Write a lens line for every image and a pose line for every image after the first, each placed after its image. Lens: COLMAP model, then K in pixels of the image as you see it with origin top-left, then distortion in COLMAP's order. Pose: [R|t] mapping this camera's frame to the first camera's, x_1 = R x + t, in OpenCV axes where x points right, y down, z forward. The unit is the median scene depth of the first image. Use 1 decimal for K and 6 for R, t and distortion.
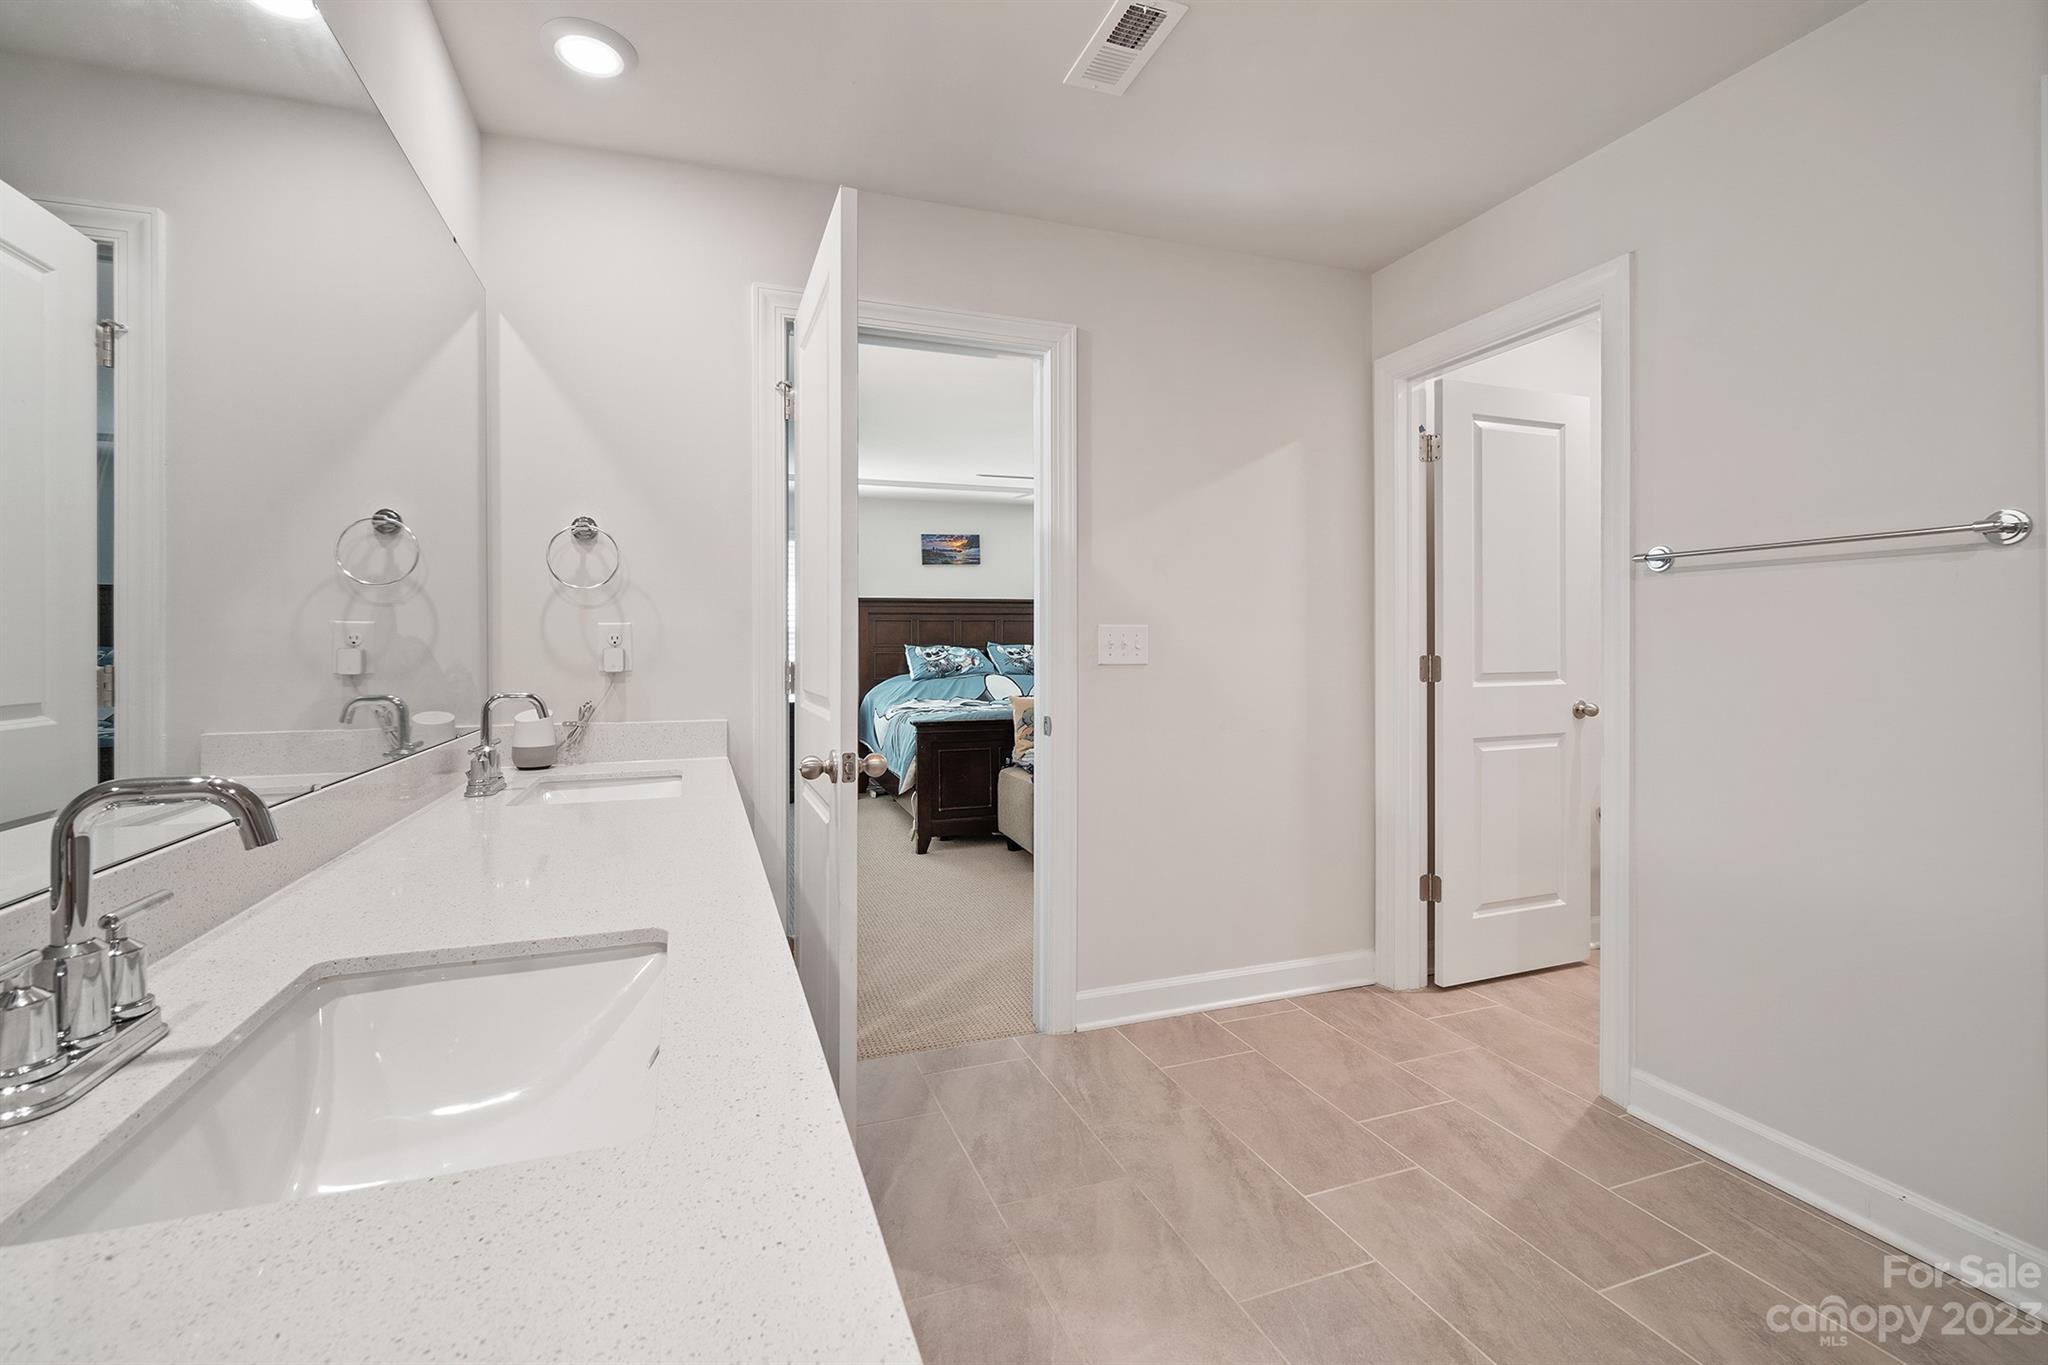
lens RADIAL K [[888.9, 0, 1006.4], [0, 888.9, 646.9], [0, 0, 1]] dist [-0.003282, 0.000650]
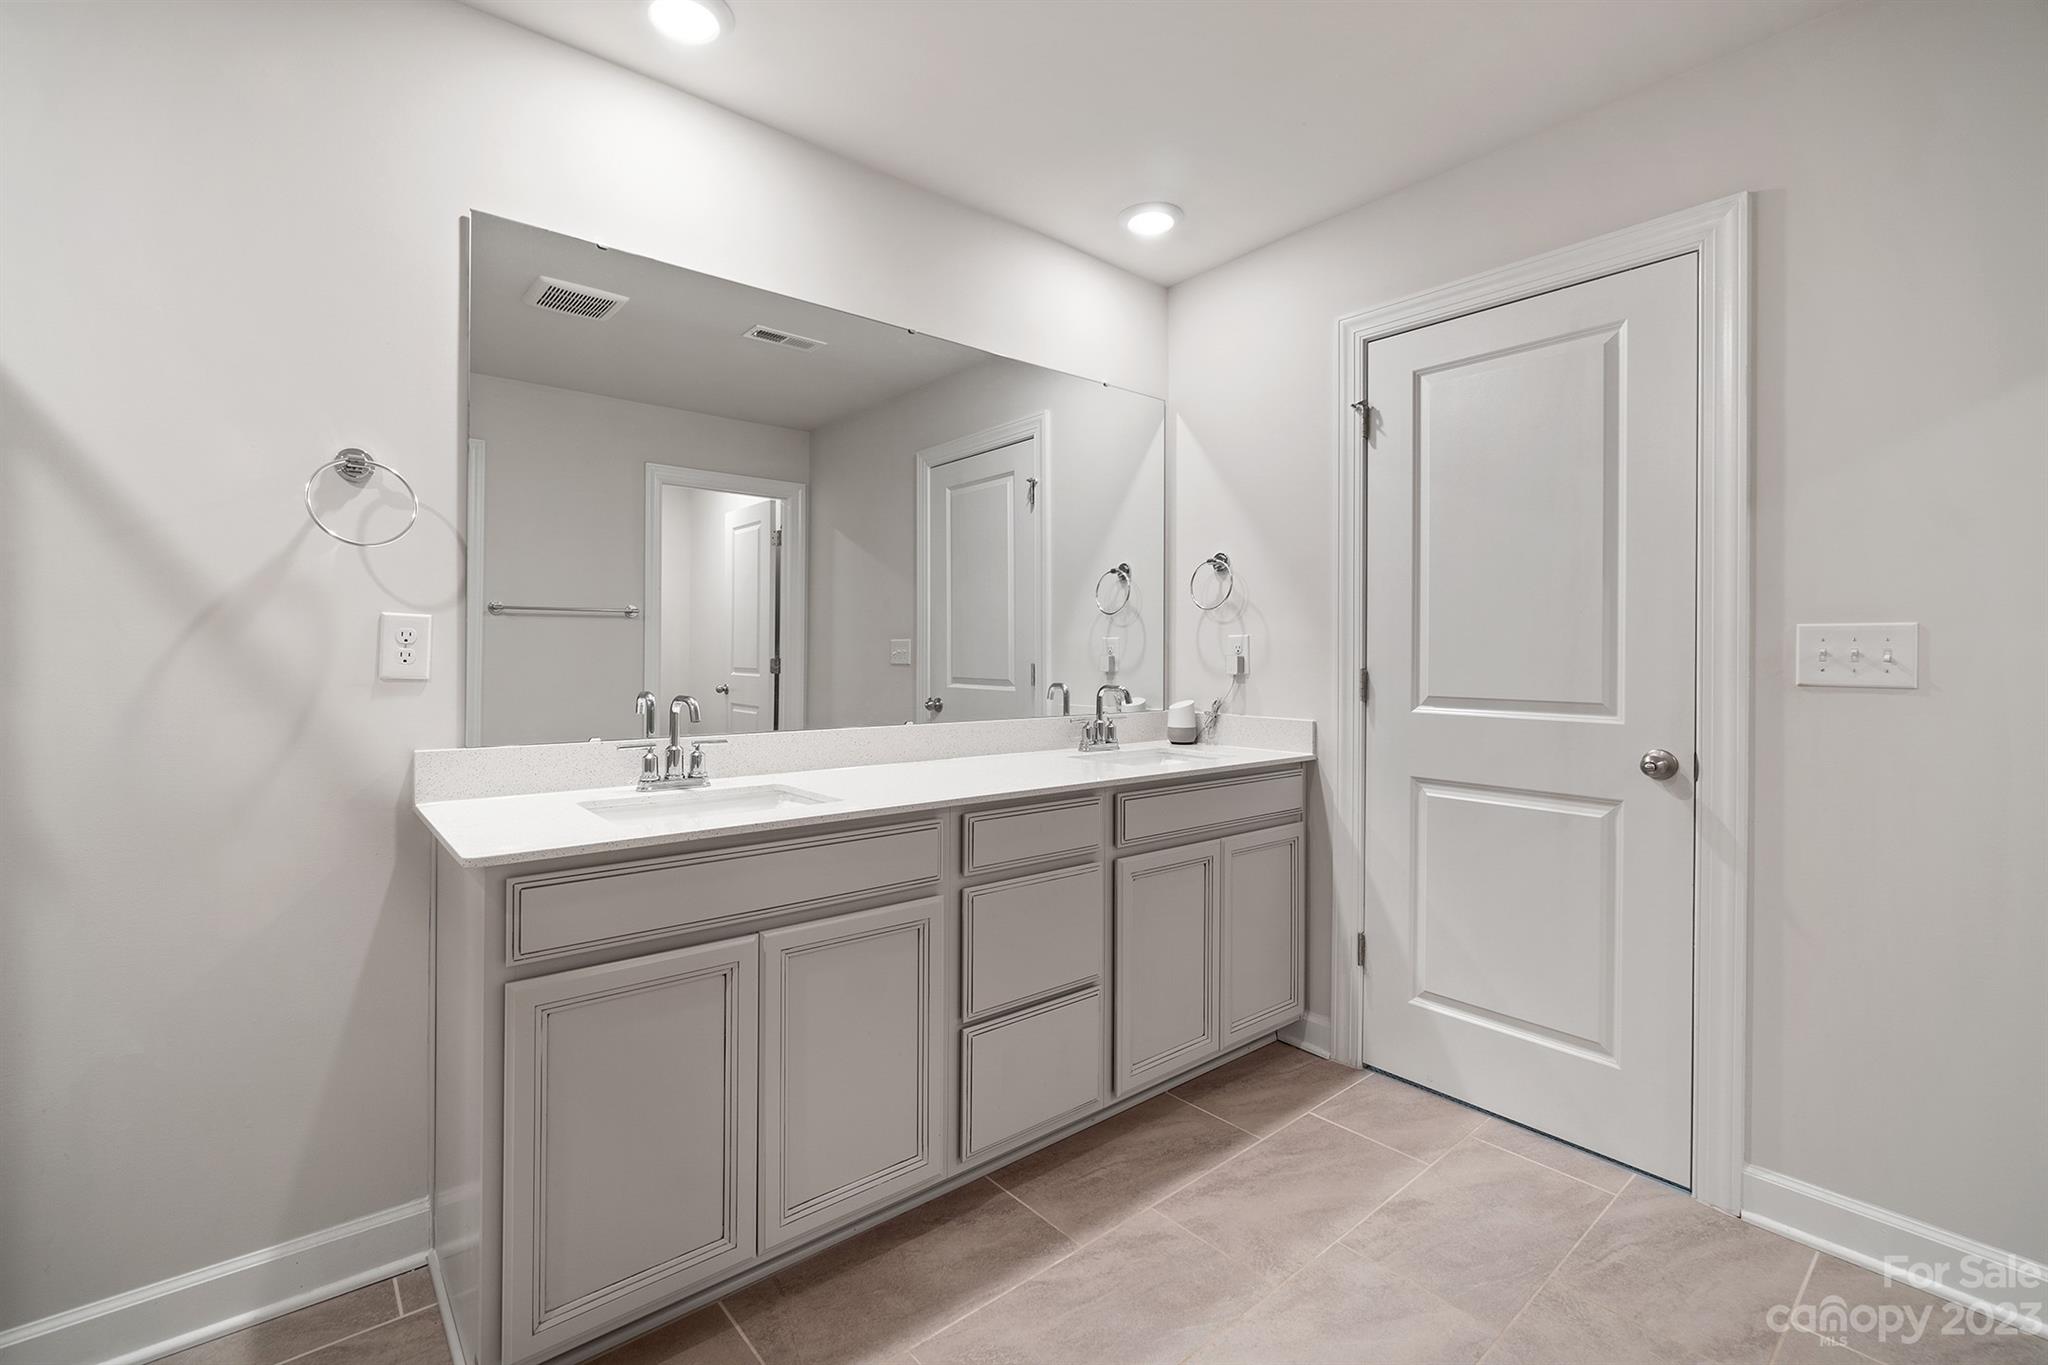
lens RADIAL K [[888.9, 0, 1006.4], [0, 888.9, 646.9], [0, 0, 1]] dist [-0.003282, 0.000650]
pose [[0.342996, -0.004563, -0.939326, 0.615117], [-0.006777, 0.999950, -0.007332, 0.000553], [0.939312, 0.008881, 0.342948, 0.267686]]
